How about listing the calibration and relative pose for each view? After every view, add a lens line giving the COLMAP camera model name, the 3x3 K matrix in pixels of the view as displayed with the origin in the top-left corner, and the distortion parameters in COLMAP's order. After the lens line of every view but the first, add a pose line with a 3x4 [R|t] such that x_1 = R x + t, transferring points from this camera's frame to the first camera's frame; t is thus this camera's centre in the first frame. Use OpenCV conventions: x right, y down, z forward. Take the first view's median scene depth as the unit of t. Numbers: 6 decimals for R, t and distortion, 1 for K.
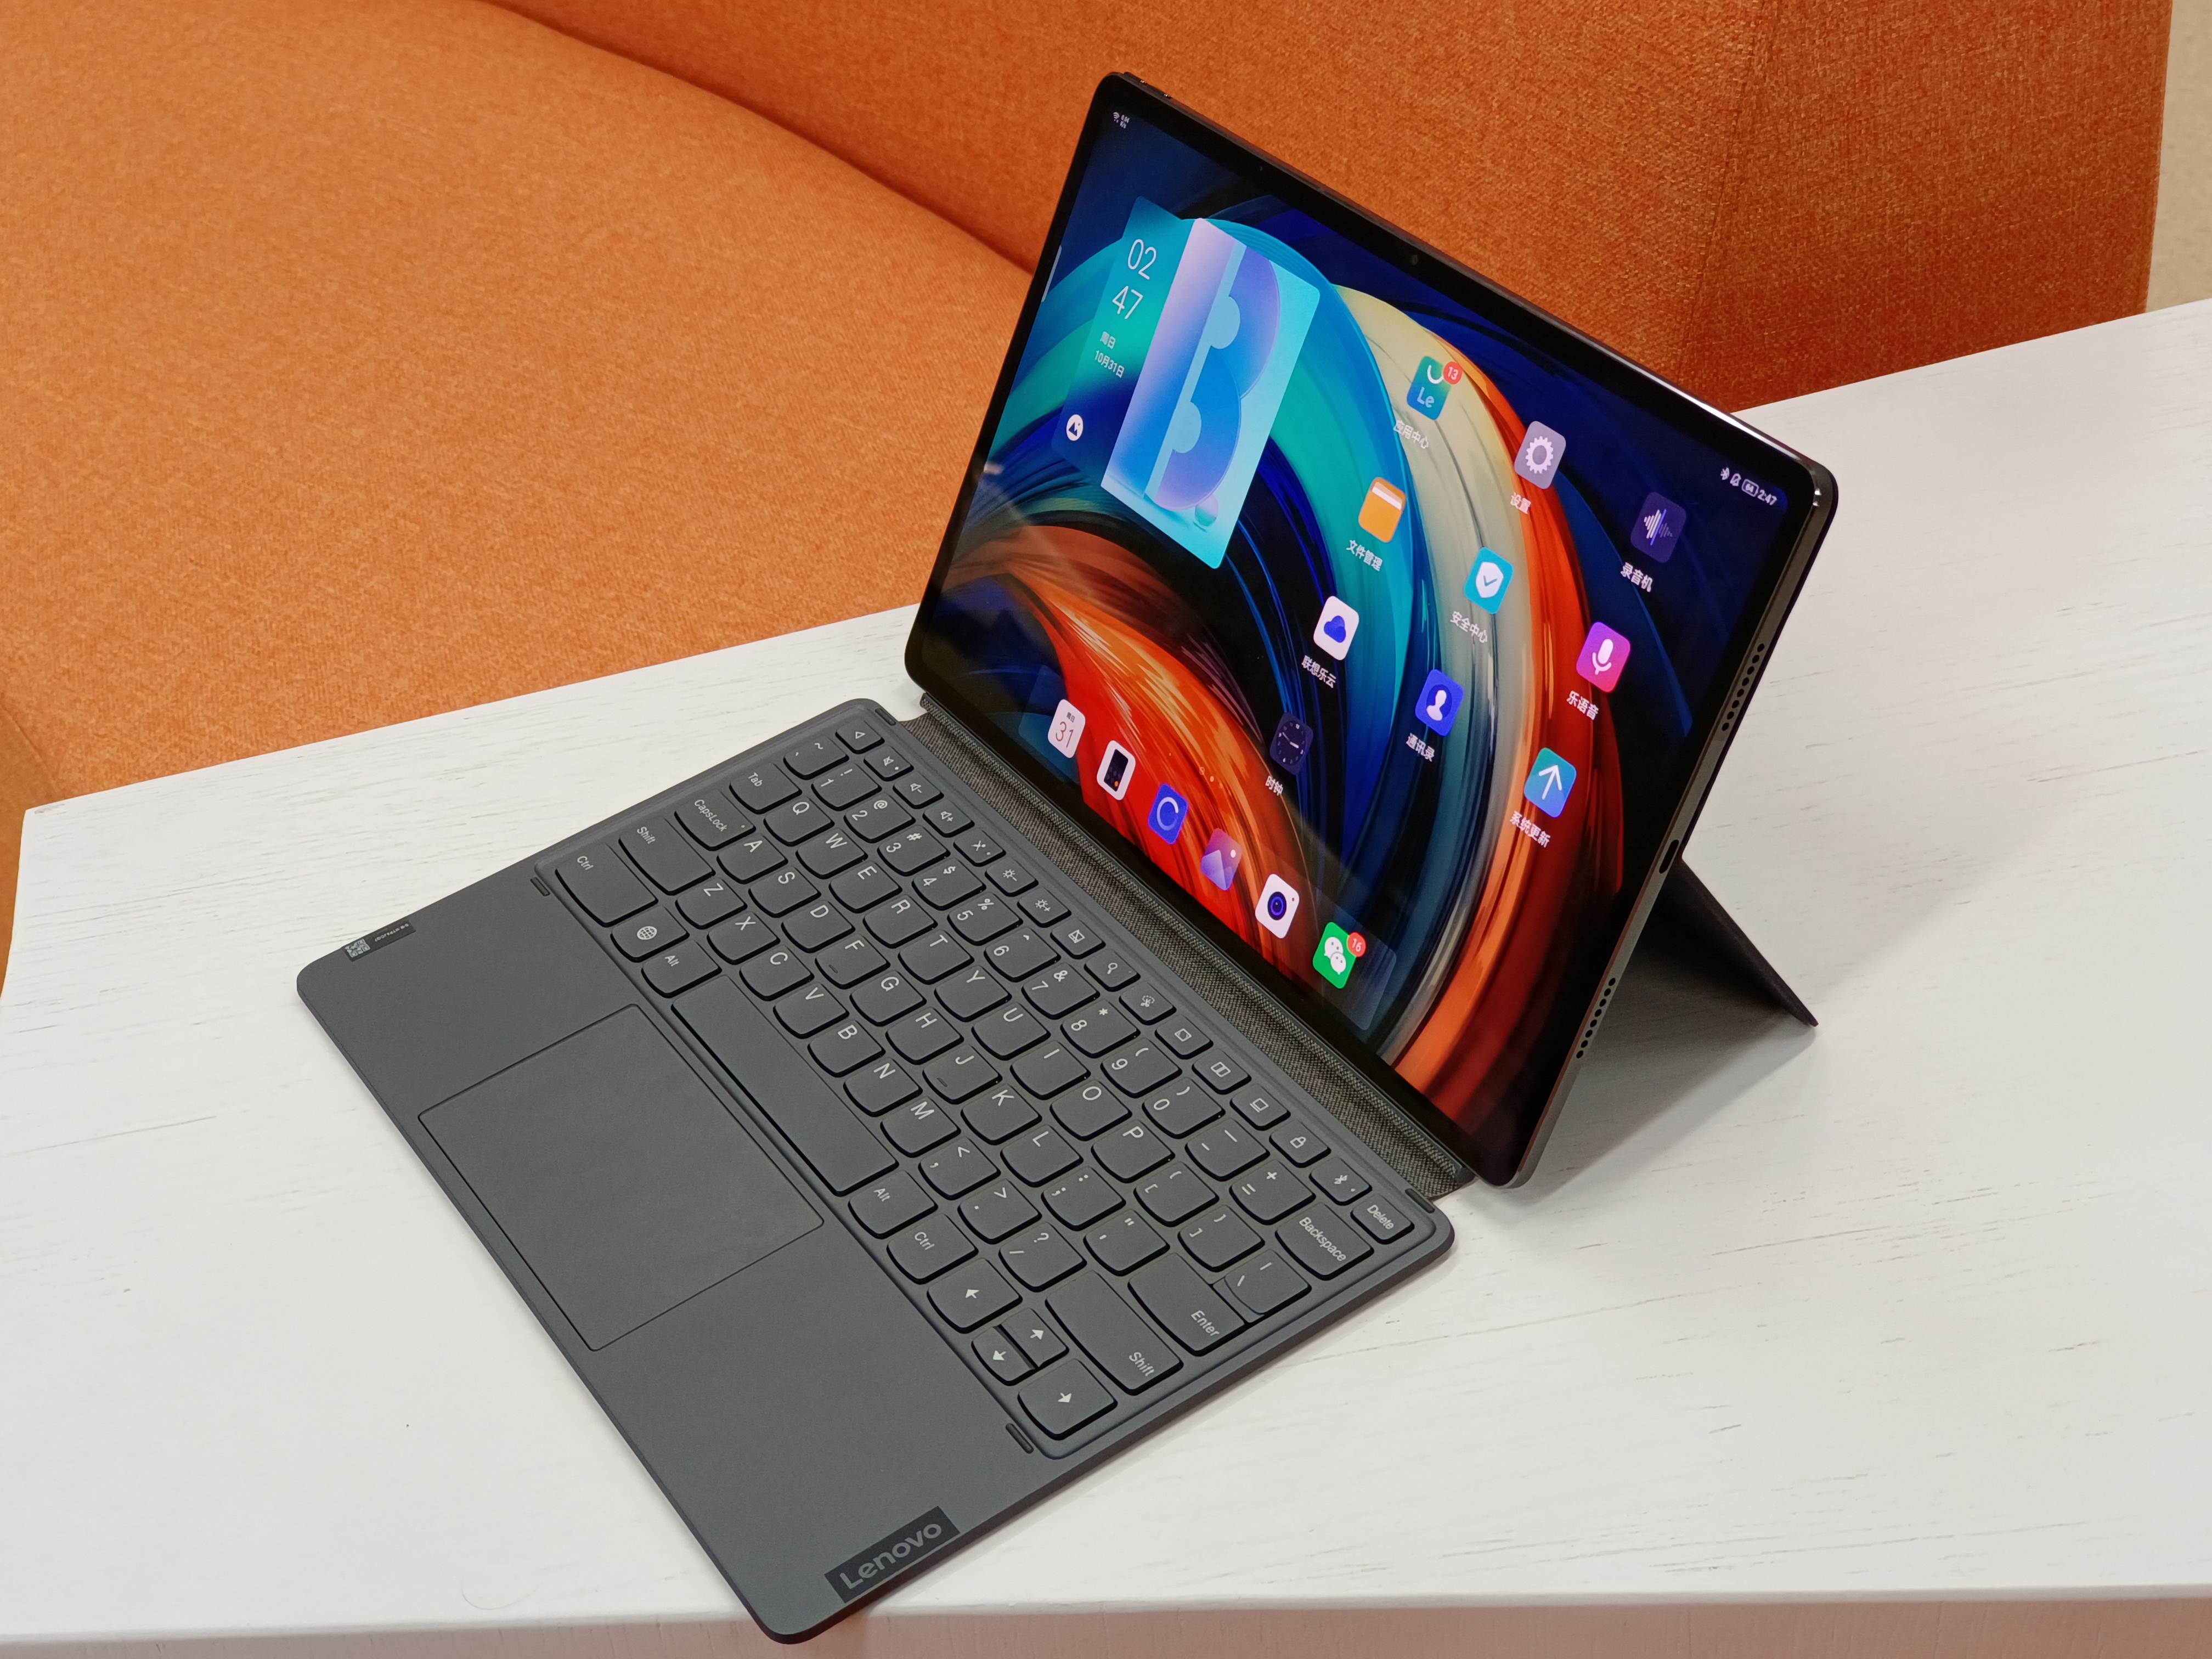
lens RADIAL K [[3246.8, 0, 1105.4], [0, 3246.8, 865.6], [0, 0, 1]] dist [-0.028898, 1.514267]
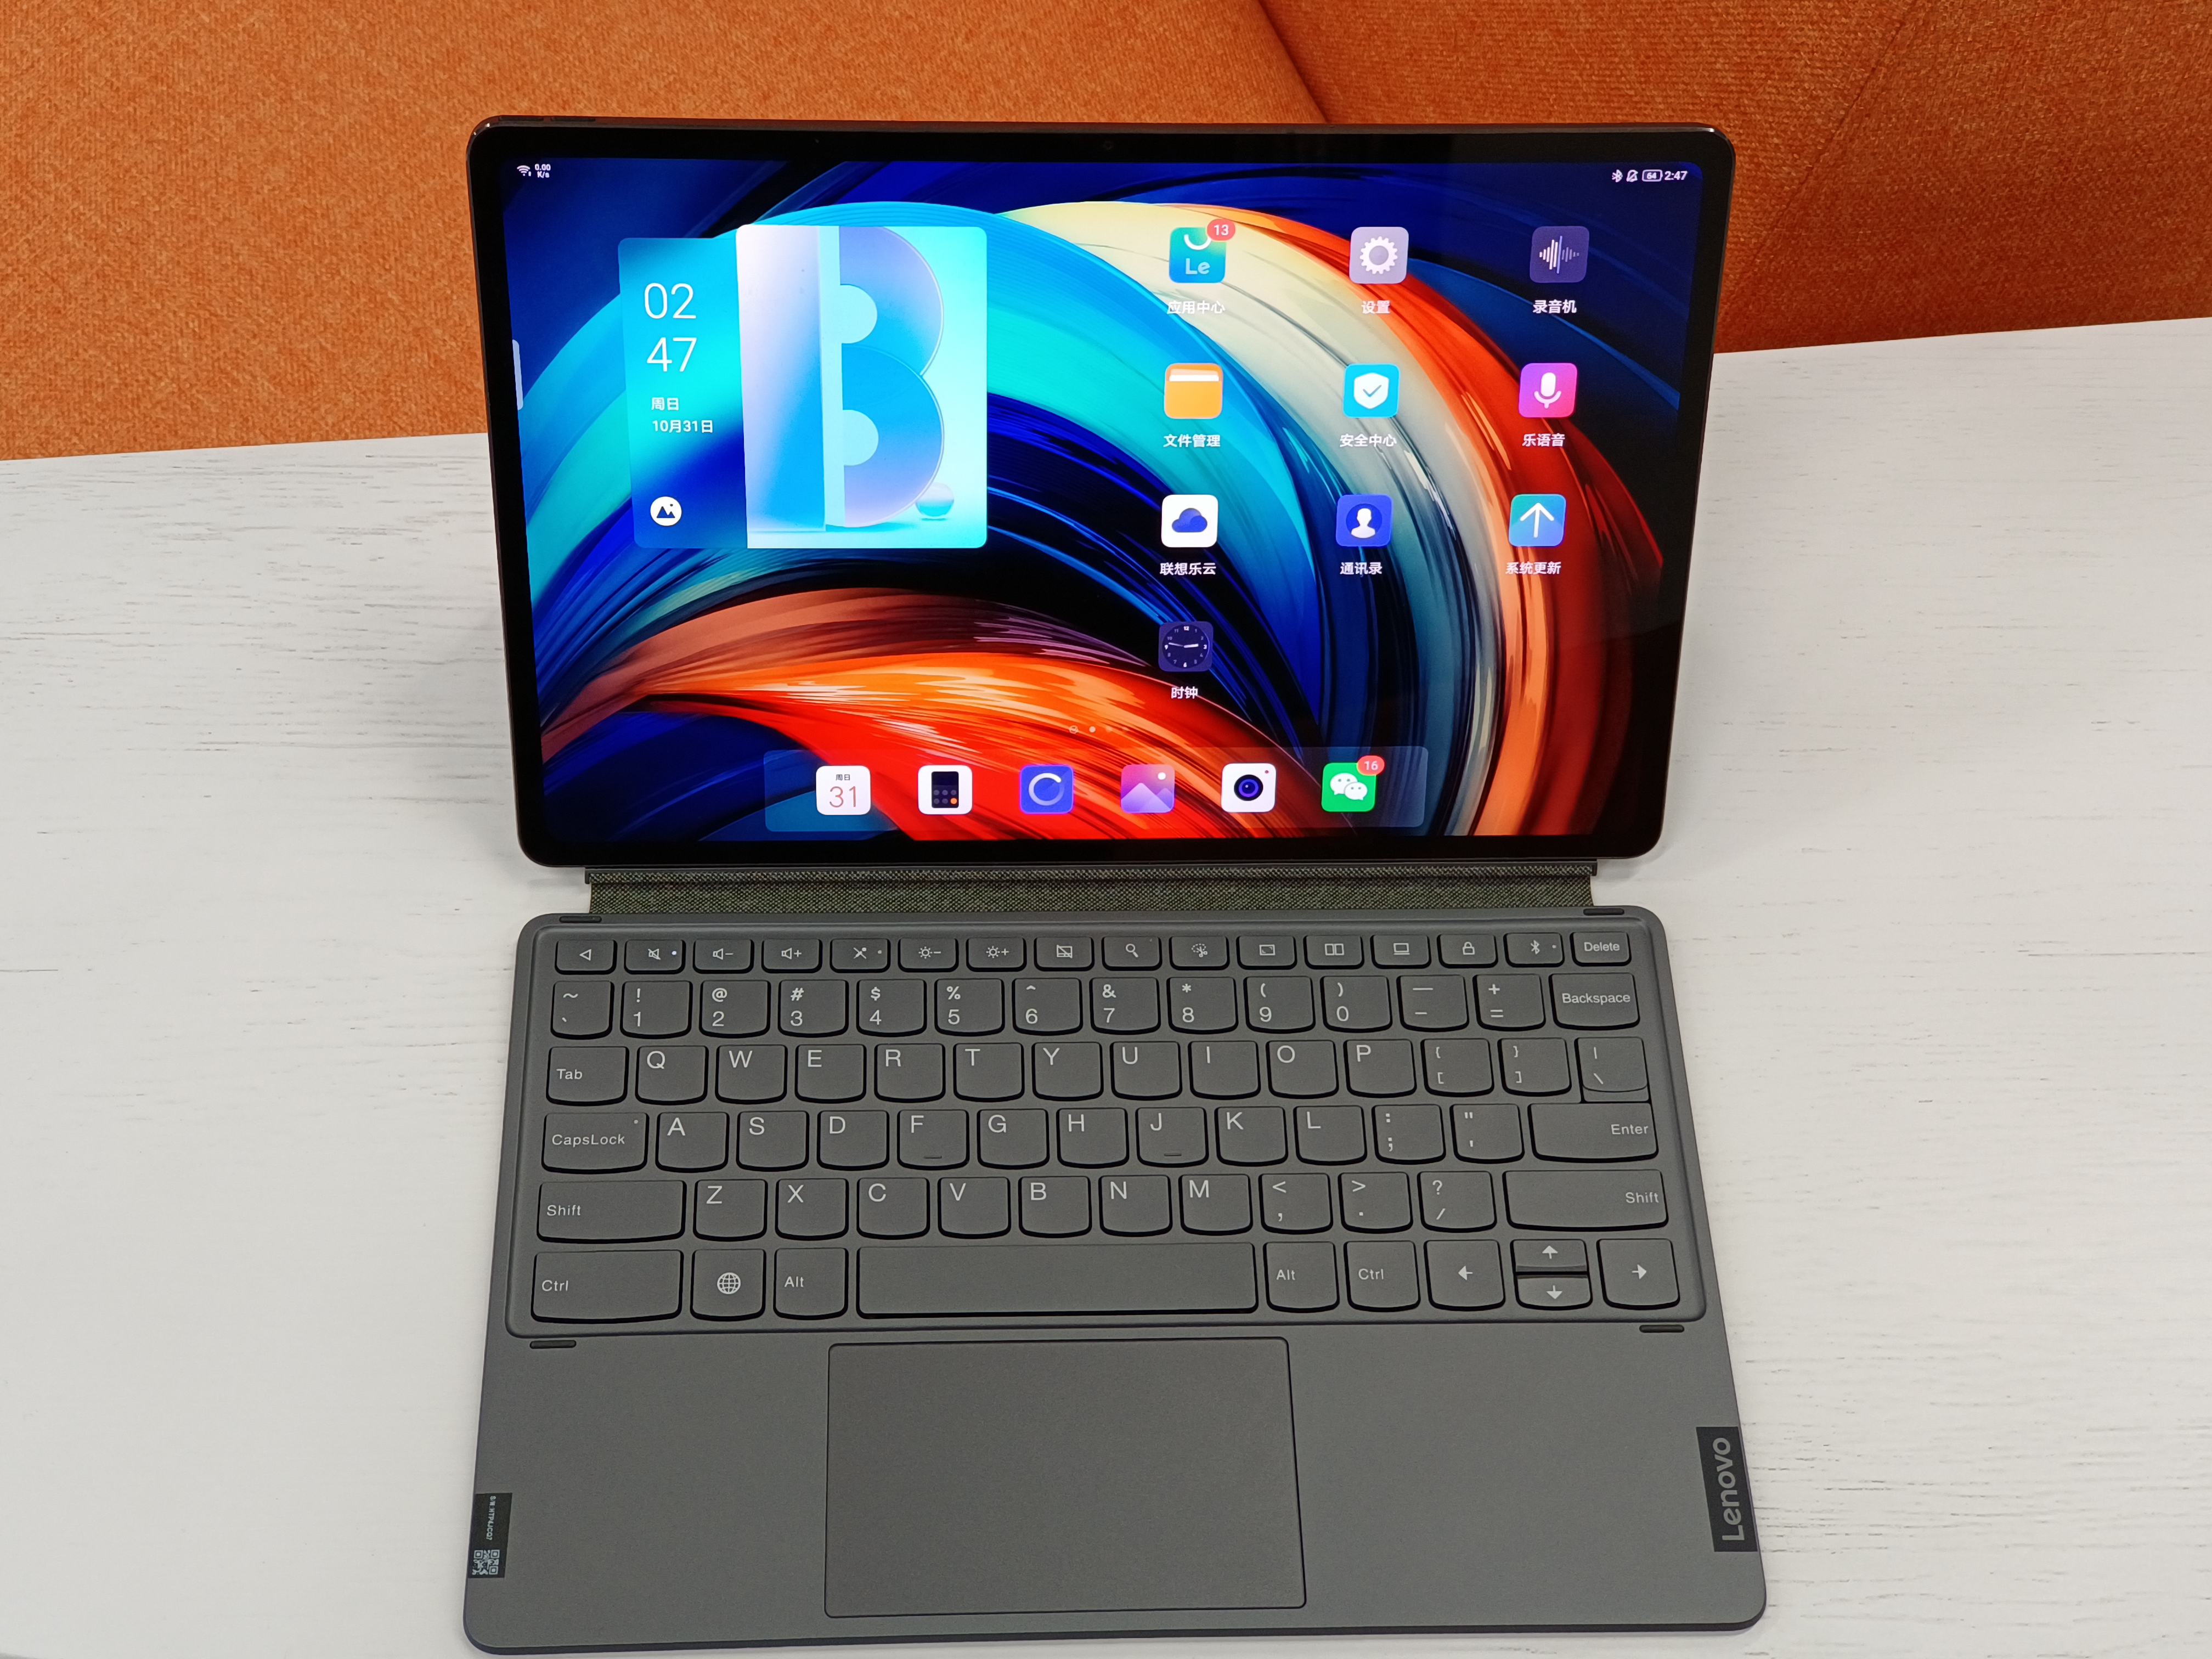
lens RADIAL K [[3246.8, 0, 1105.4], [0, 3246.8, 865.6], [0, 0, 1]] dist [-0.028898, 1.514267]
pose [[0.505812, -0.640615, 0.577726, -0.551896], [0.459755, 0.766866, 0.447819, -0.429779], [-0.729918, 0.039100, 0.682416, 0.366927]]
